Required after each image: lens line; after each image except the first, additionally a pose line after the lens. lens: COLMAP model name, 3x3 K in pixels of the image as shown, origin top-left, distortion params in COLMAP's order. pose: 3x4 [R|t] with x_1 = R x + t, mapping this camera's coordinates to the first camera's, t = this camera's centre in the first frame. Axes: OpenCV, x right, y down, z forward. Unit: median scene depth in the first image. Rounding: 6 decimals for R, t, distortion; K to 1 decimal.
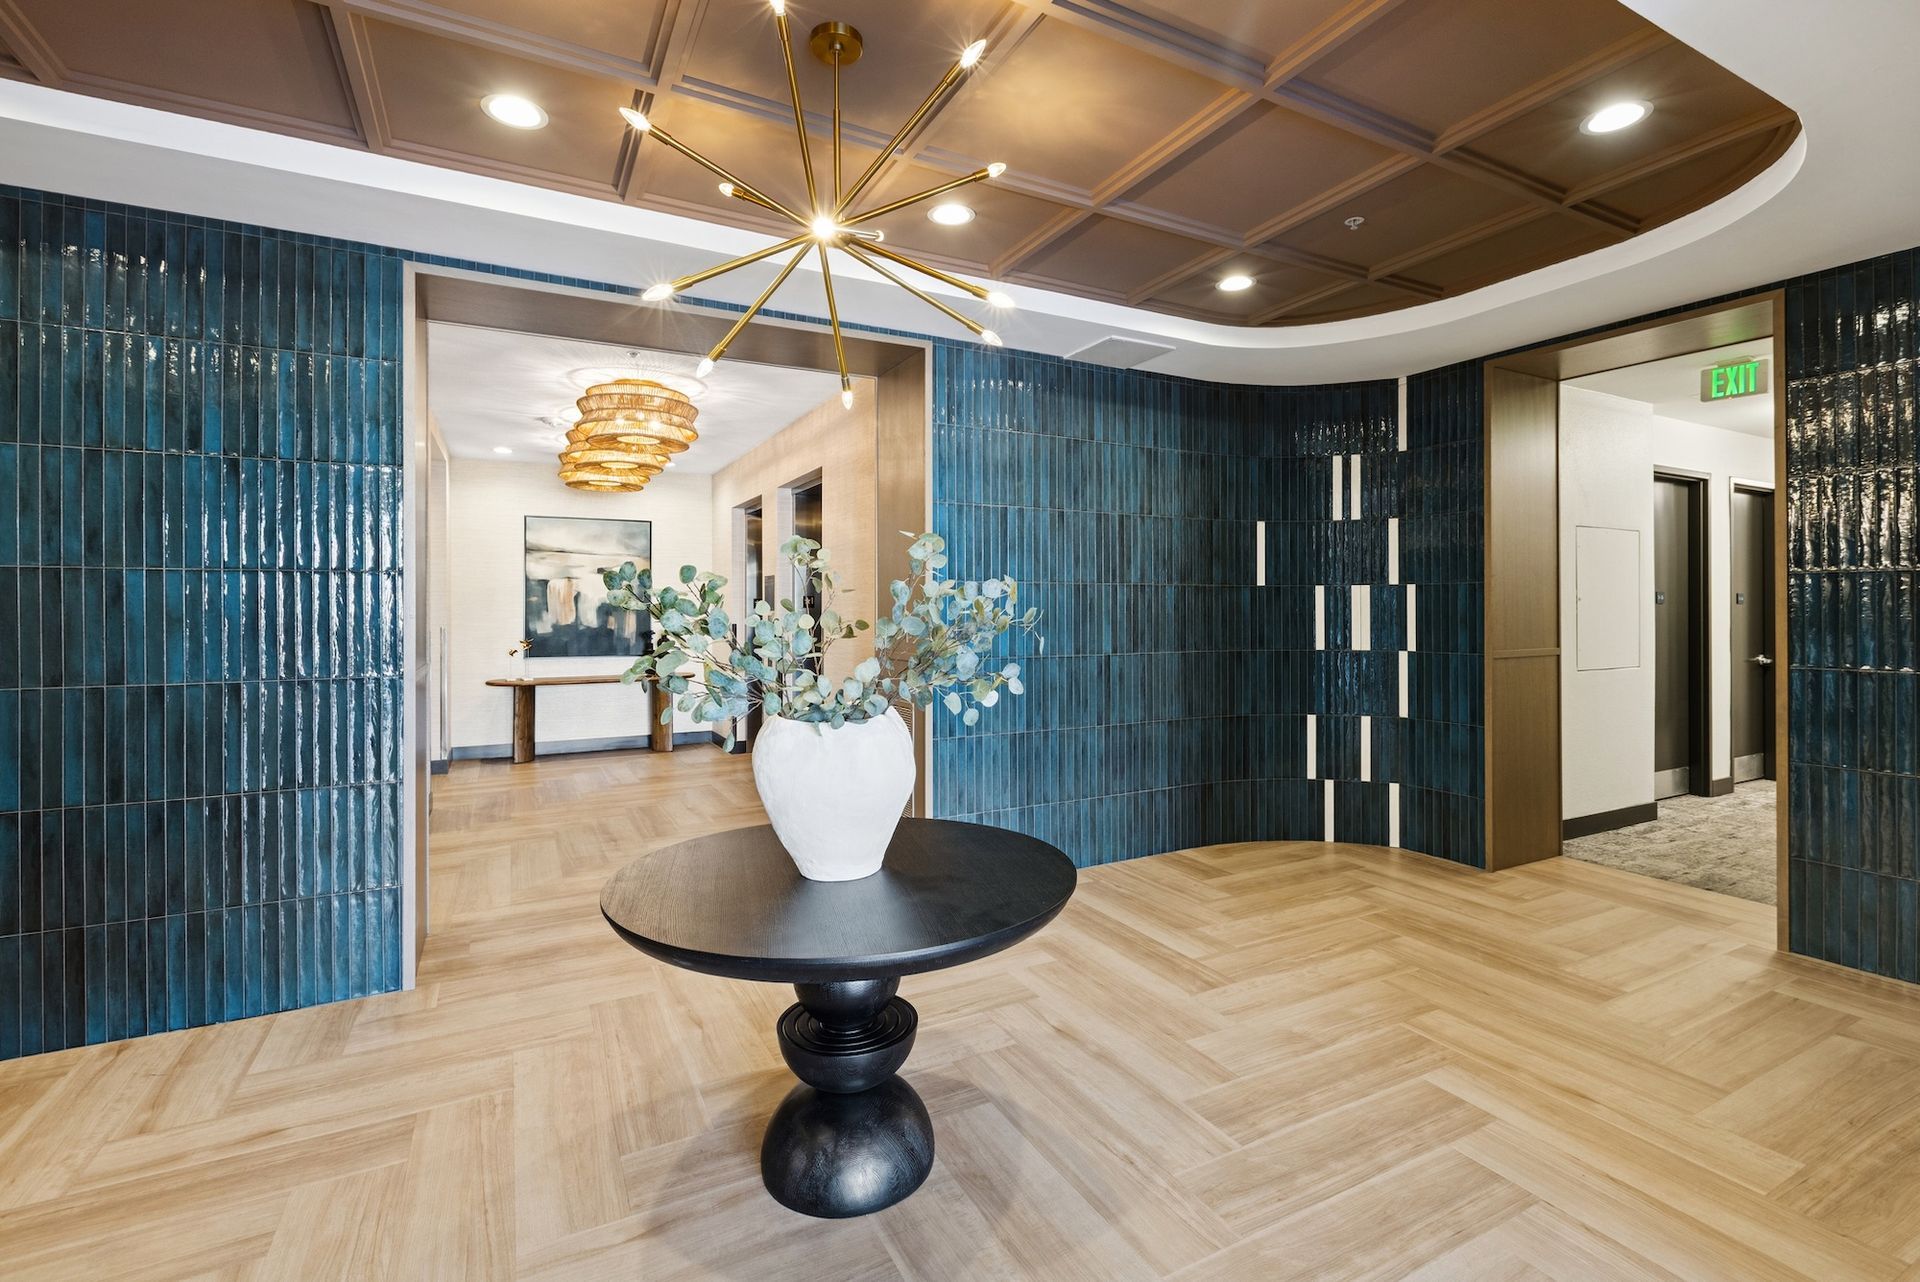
lens RADIAL K [[863.1, 0, 970.0], [0, 863.1, 615.5], [0, 0, 1]] dist [0.001737, 0.000699]
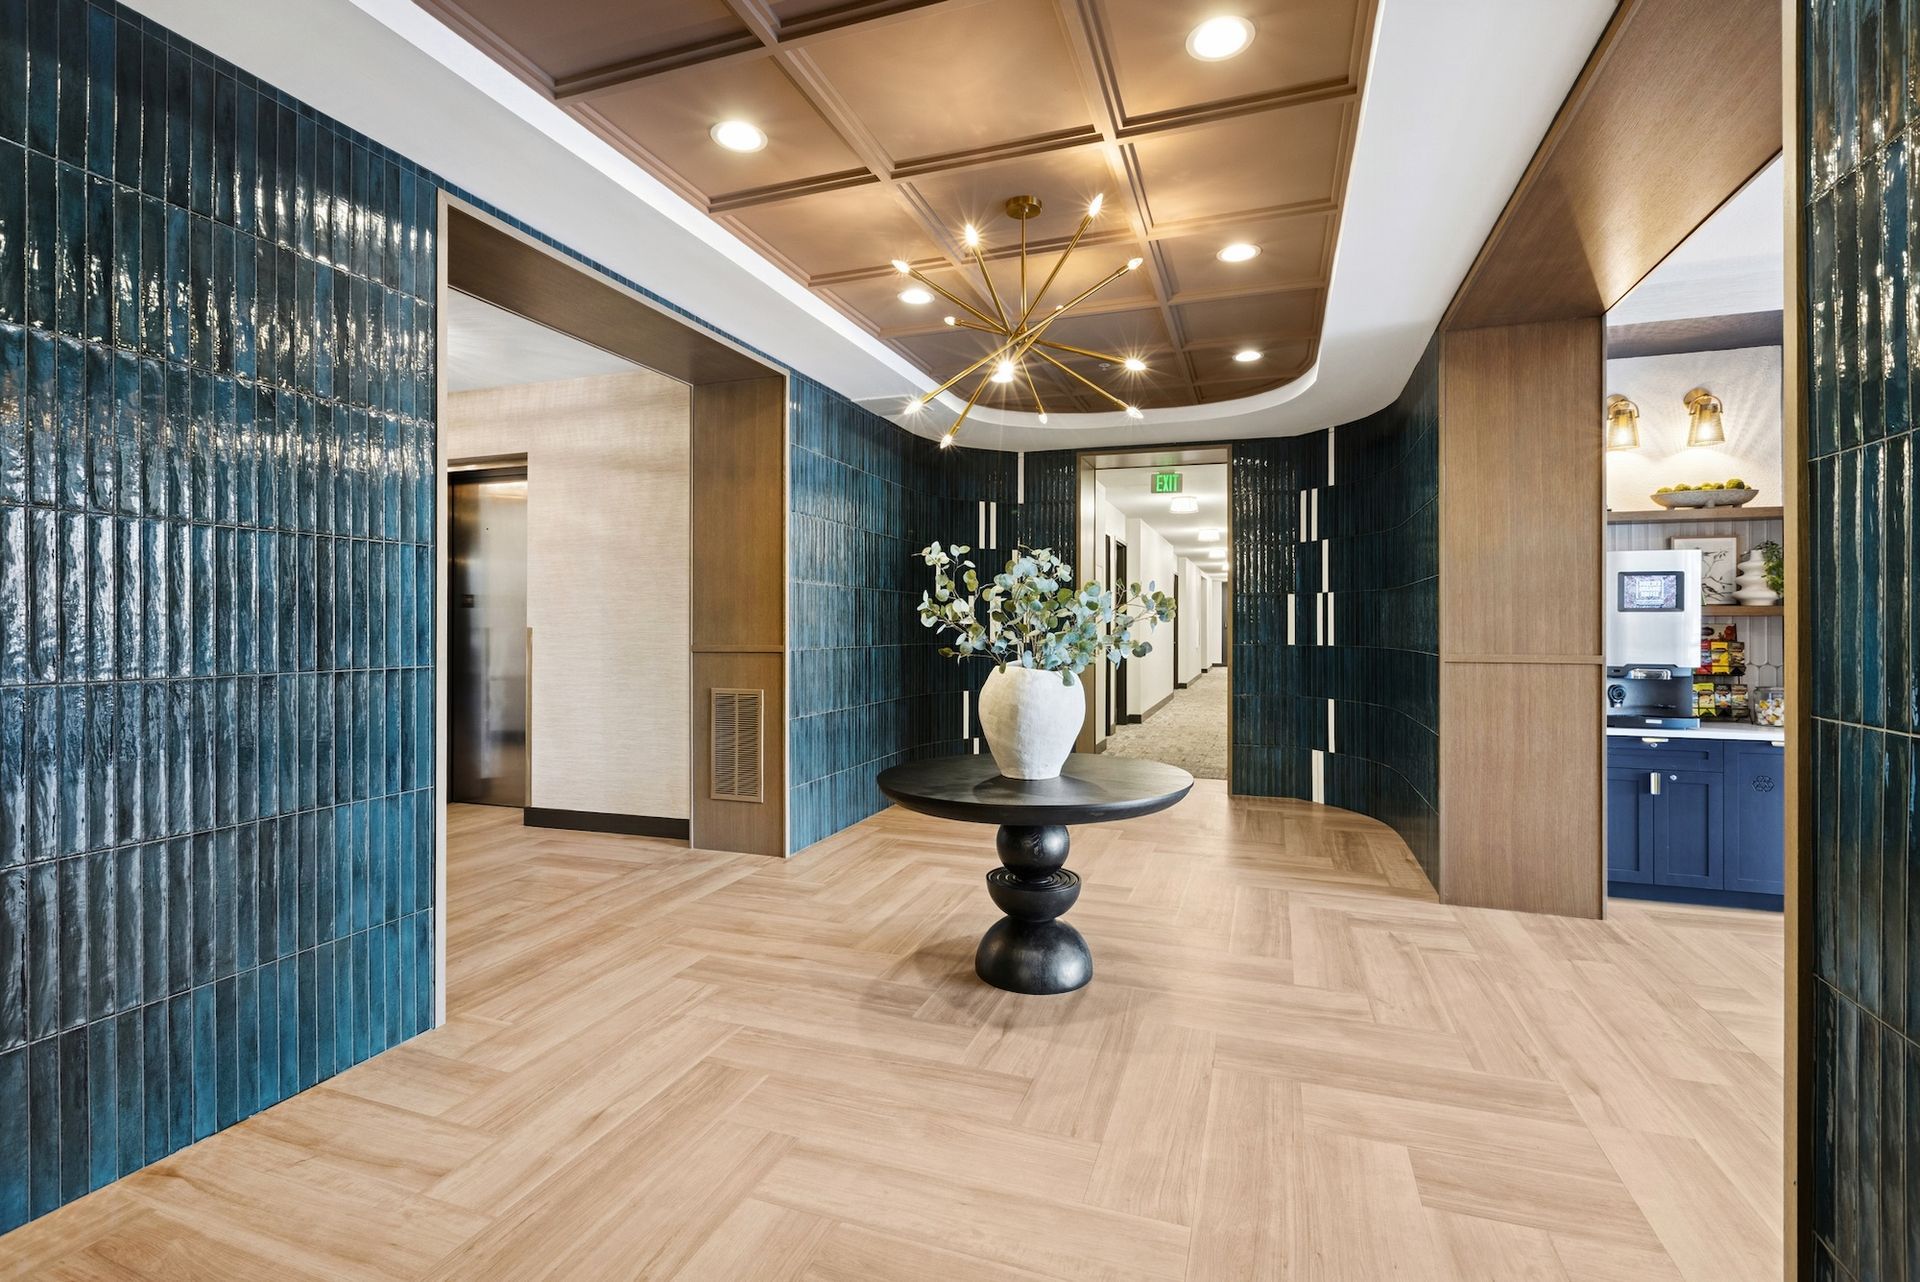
lens RADIAL K [[863.1, 0, 980.1], [0, 863.1, 632.6], [0, 0, 1]] dist [0.001737, 0.000699]
pose [[0.730449, -0.001401, 0.682966, -0.825582], [-0.000514, 0.999996, 0.002600, 0.033048], [-0.682967, -0.002250, 0.730446, -0.007208]]
